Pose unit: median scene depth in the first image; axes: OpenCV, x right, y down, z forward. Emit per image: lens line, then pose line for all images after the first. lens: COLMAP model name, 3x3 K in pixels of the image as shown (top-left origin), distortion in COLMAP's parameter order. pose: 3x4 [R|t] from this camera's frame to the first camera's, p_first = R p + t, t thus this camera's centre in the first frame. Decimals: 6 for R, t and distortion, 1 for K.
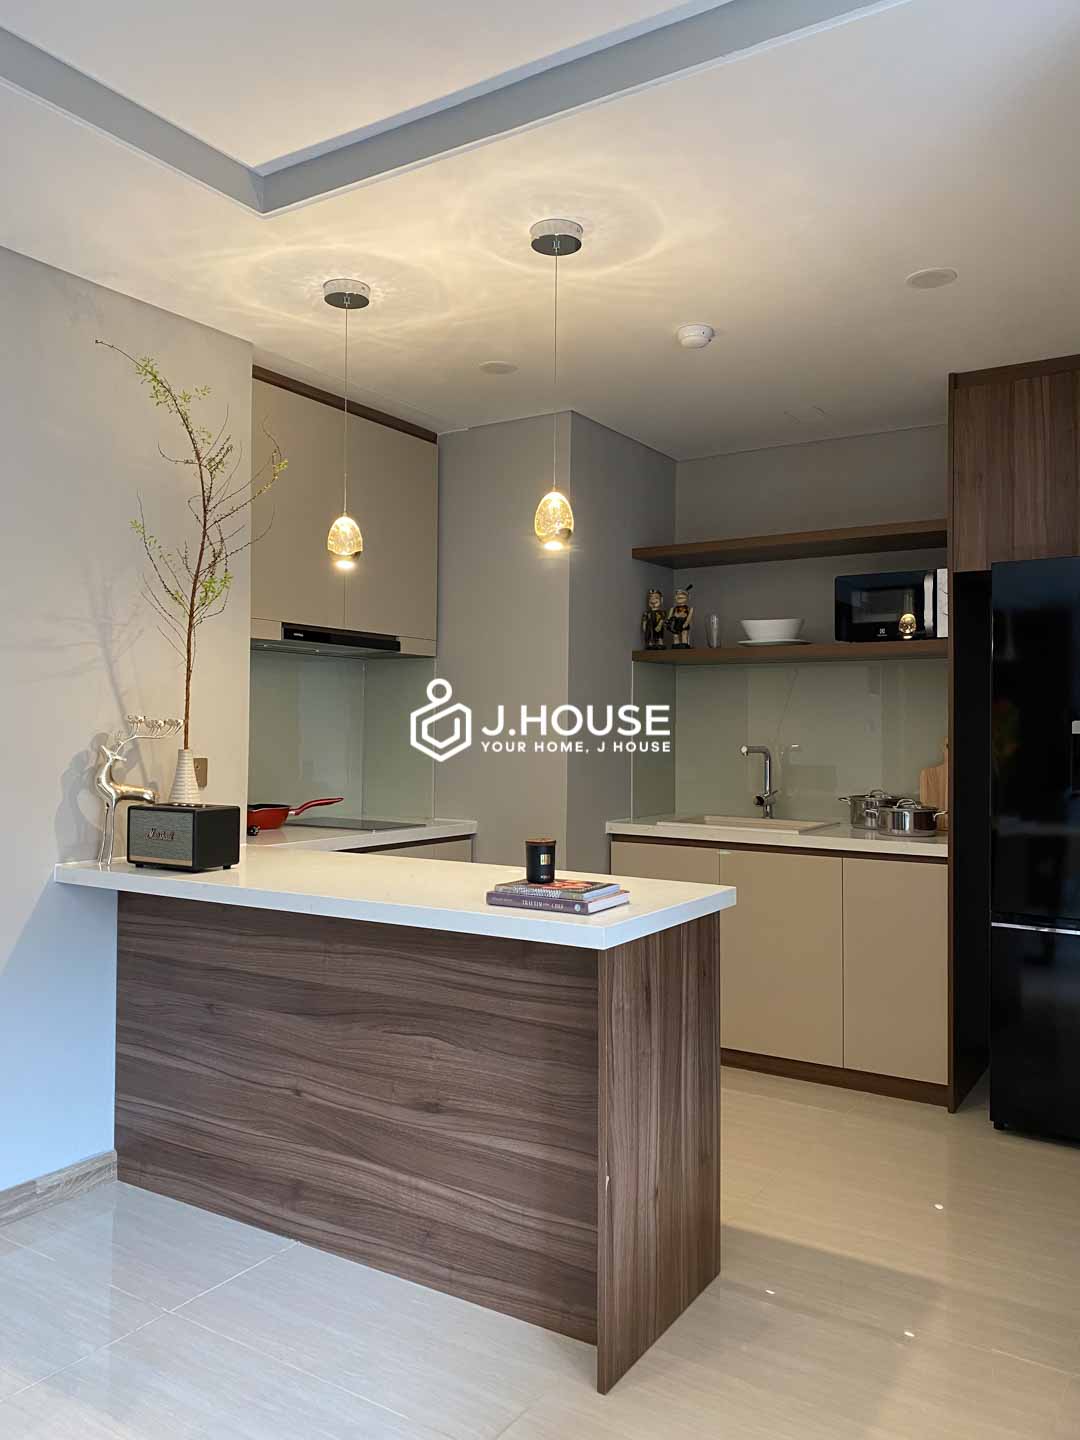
lens RADIAL K [[1094.3, 0, 546.3], [0, 1094.3, 713.8], [0, 0, 1]] dist [0.053362, -0.070130]
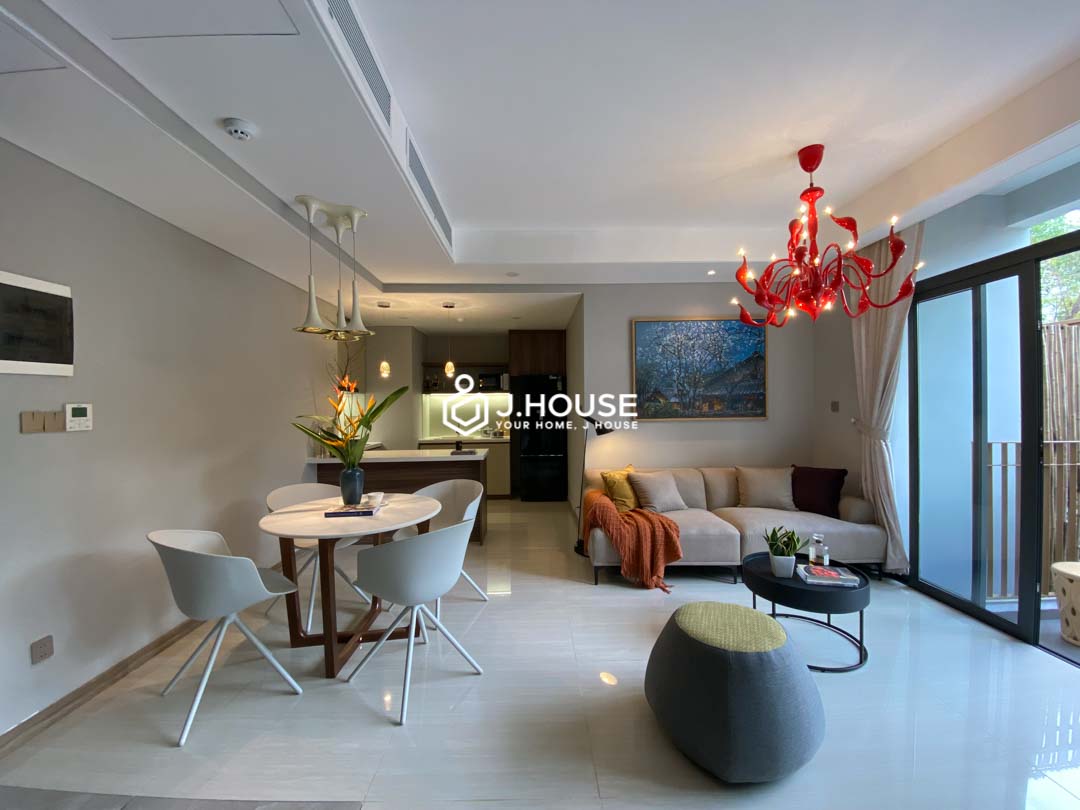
lens RADIAL K [[435.8, 0, 531.0], [0, 435.8, 408.1], [0, 0, 1]] dist [-0.003977, -0.010638]
pose [[0.837518, -0.018972, 0.546081, -0.494007], [0.007701, 0.999708, 0.022921, -0.041500], [-0.546356, -0.014991, 0.837419, -0.469266]]
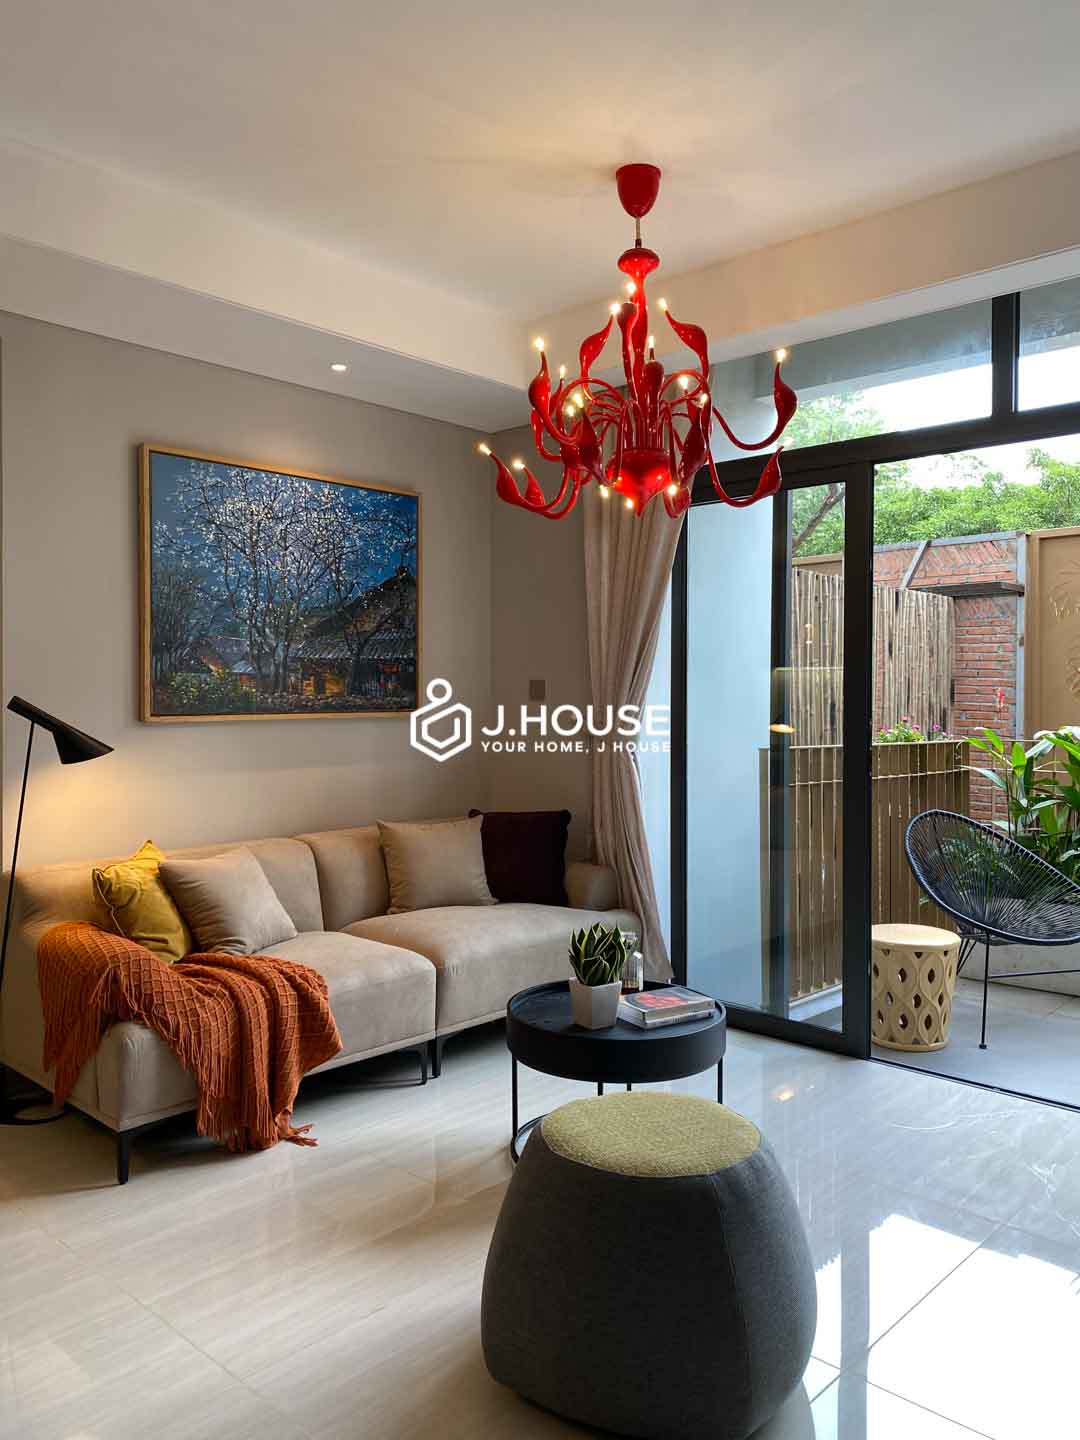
lens RADIAL K [[1094.3, 0, 543.7], [0, 1094.3, 716.5], [0, 0, 1]] dist [0.053362, -0.070130]
pose [[0.170113, -0.025743, 0.985088, -0.628457], [-0.017703, 0.999418, 0.029174, -0.022182], [-0.985266, -0.022402, 0.169558, -0.221857]]
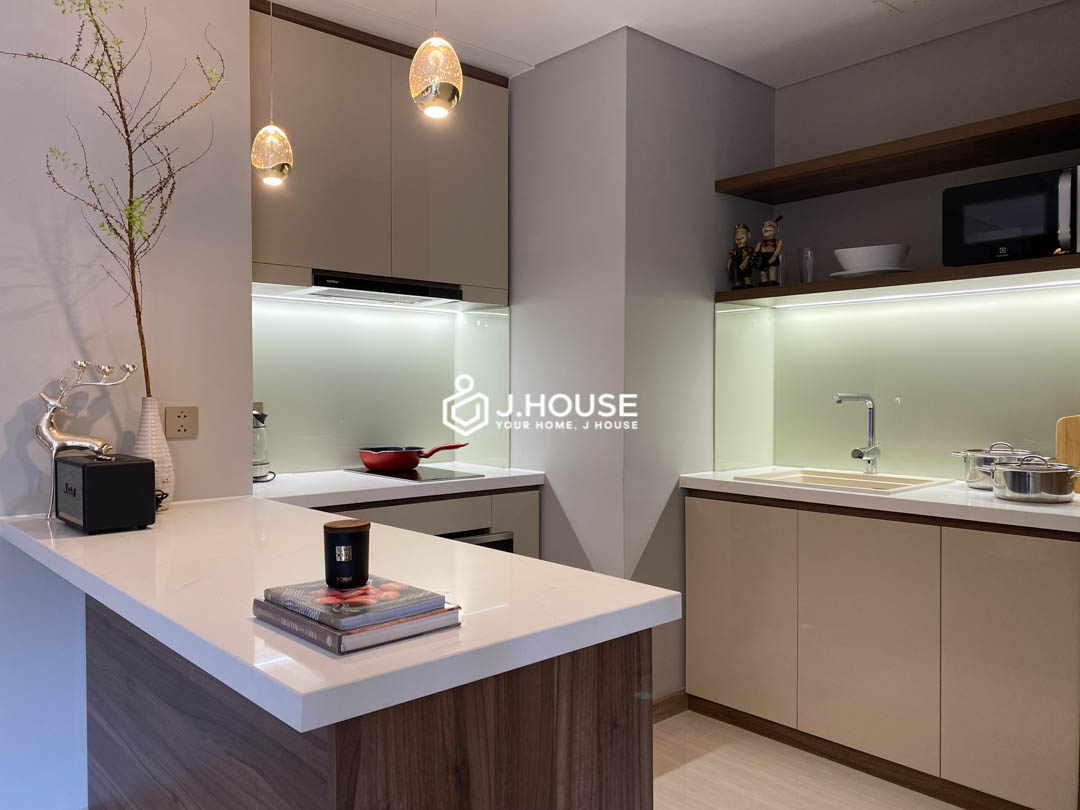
lens RADIAL K [[820.7, 0, 539.7], [0, 820.7, 405.0], [0, 0, 1]] dist [0.053362, -0.070130]
pose [[0.959600, -0.003843, -0.281342, 0.165787], [0.013283, 0.999411, 0.031652, 0.018395], [0.281054, -0.034110, 0.959086, 0.355241]]
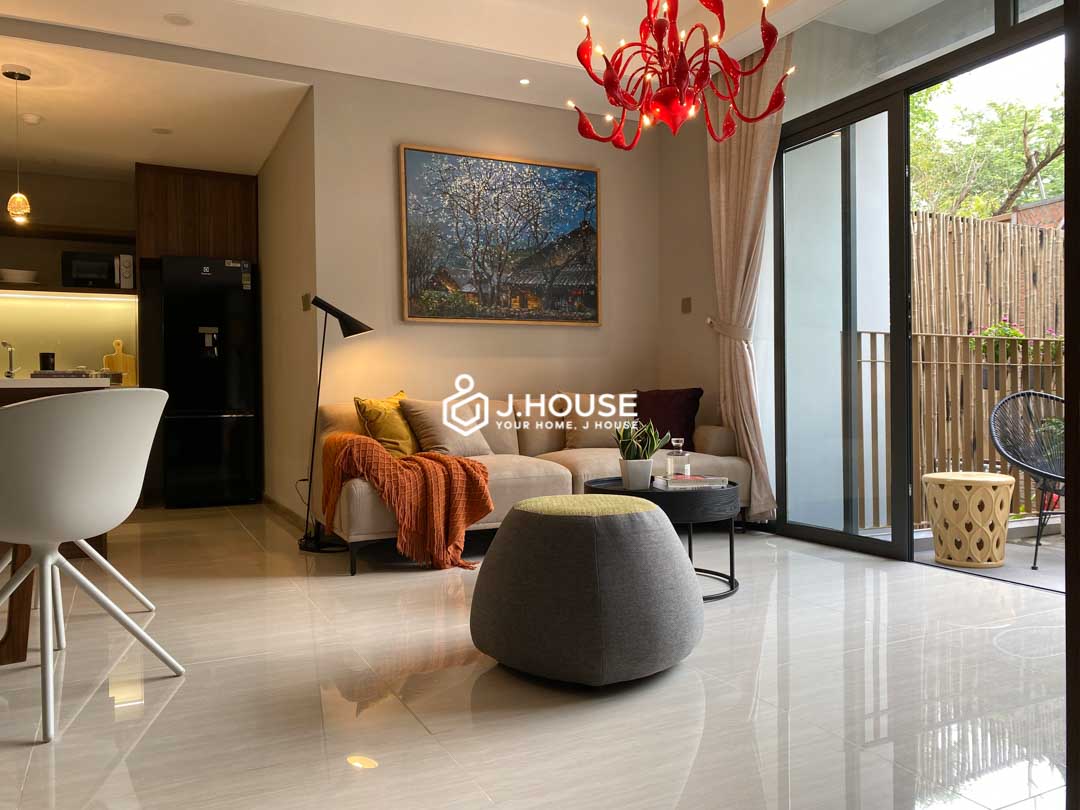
lens RADIAL K [[820.7, 0, 543.0], [0, 820.7, 404.9], [0, 0, 1]] dist [0.053362, -0.070130]
pose [[0.507917, -0.024703, 0.861051, -0.627703], [0.002277, 0.999624, 0.027335, 0.116689], [-0.861403, -0.011924, 0.507783, -0.488449]]
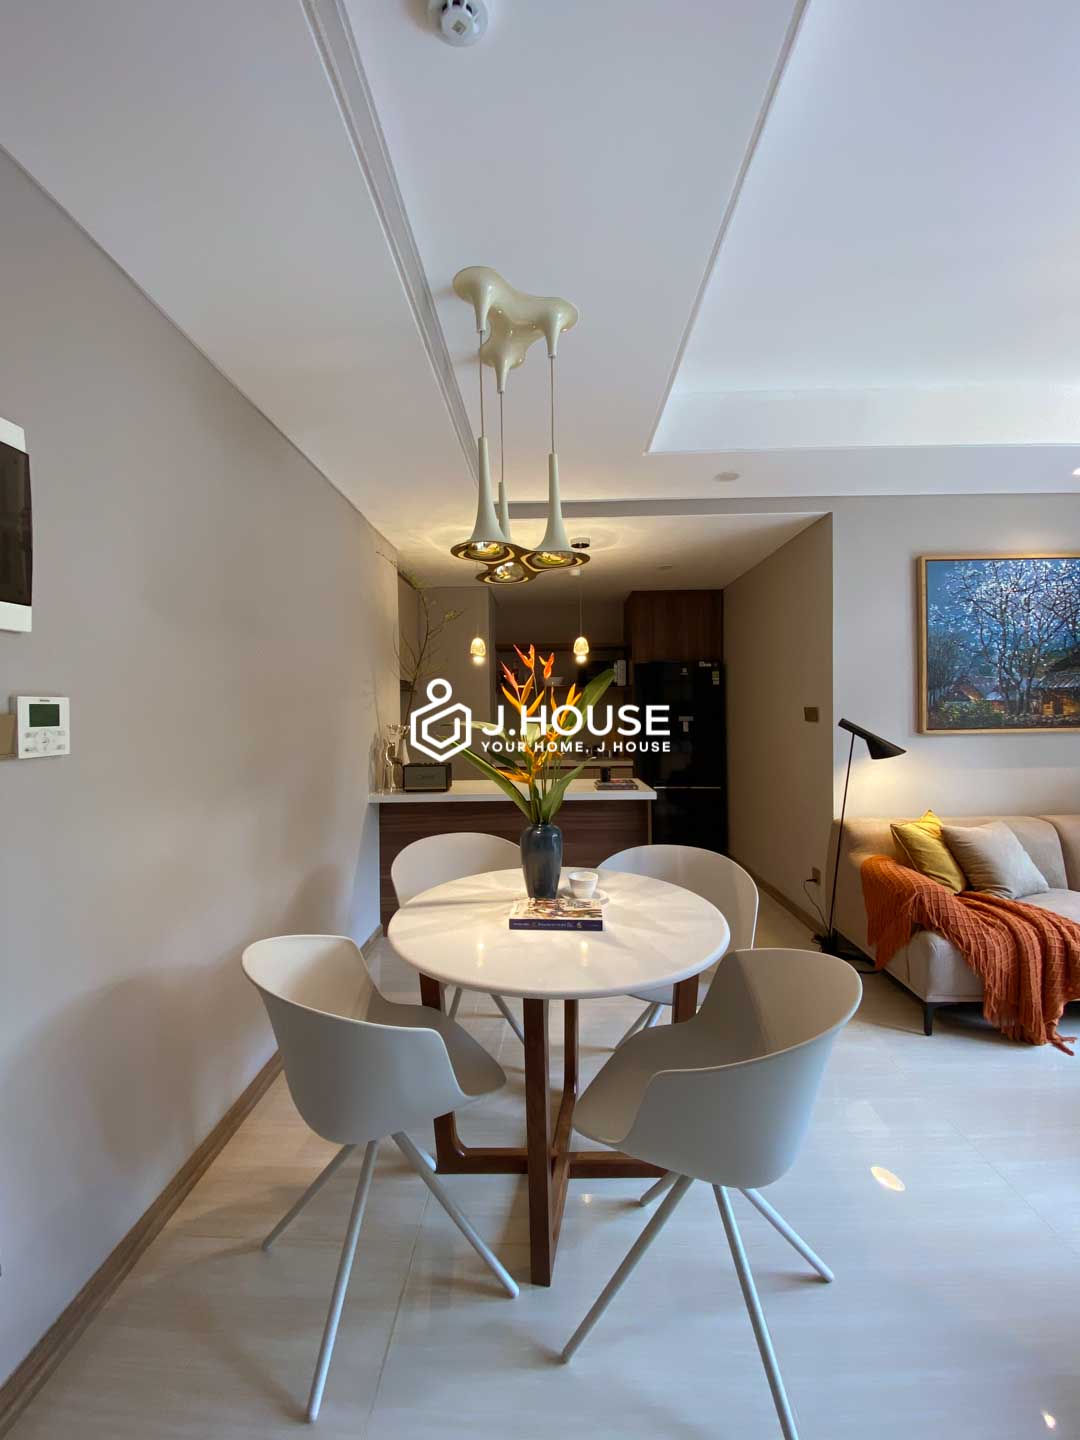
lens RADIAL K [[581.1, 0, 525.0], [0, 581.1, 719.7], [0, 0, 1]] dist [-0.003977, -0.010638]
pose [[0.864594, -0.023892, 0.501903, -0.606677], [0.010709, 0.999518, 0.029132, -0.032293], [-0.502357, -0.019812, 0.864433, -0.116561]]
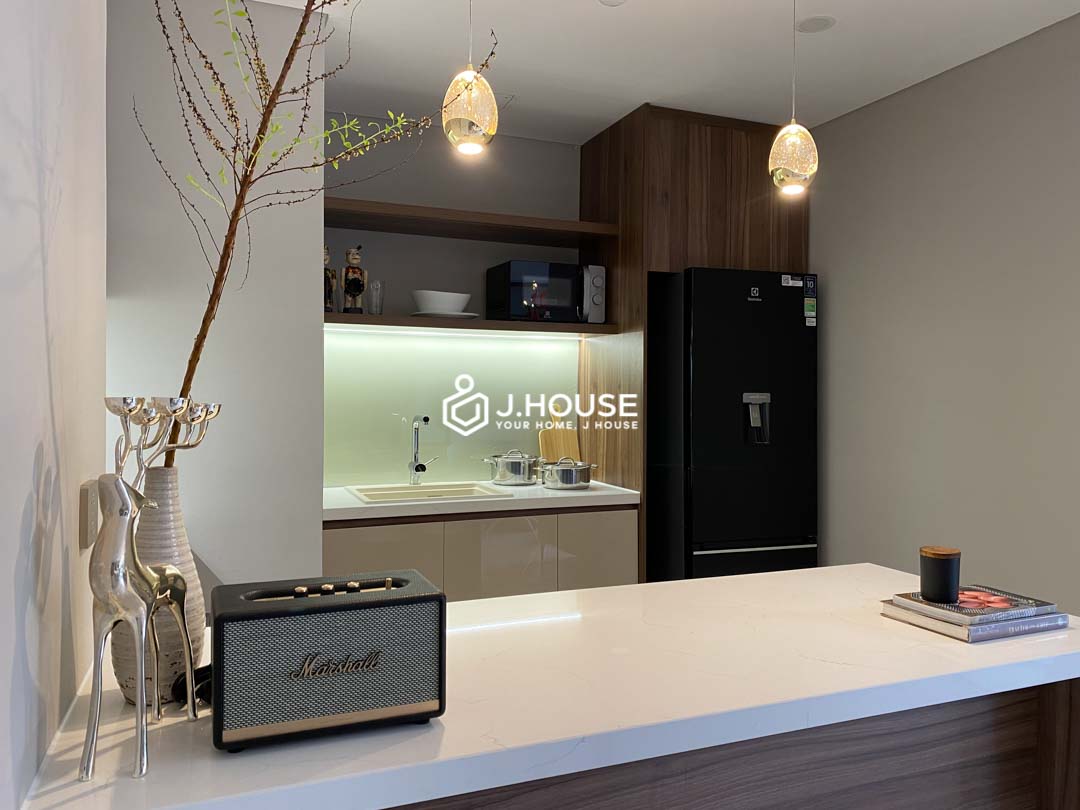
lens RADIAL K [[820.7, 0, 537.7], [0, 820.7, 407.2], [0, 0, 1]] dist [0.053362, -0.070130]
pose [[0.579589, -0.018875, 0.814690, -0.450739], [-0.014432, 0.999337, 0.033420, -0.005692], [-0.814781, -0.031127, 0.578932, 0.578221]]
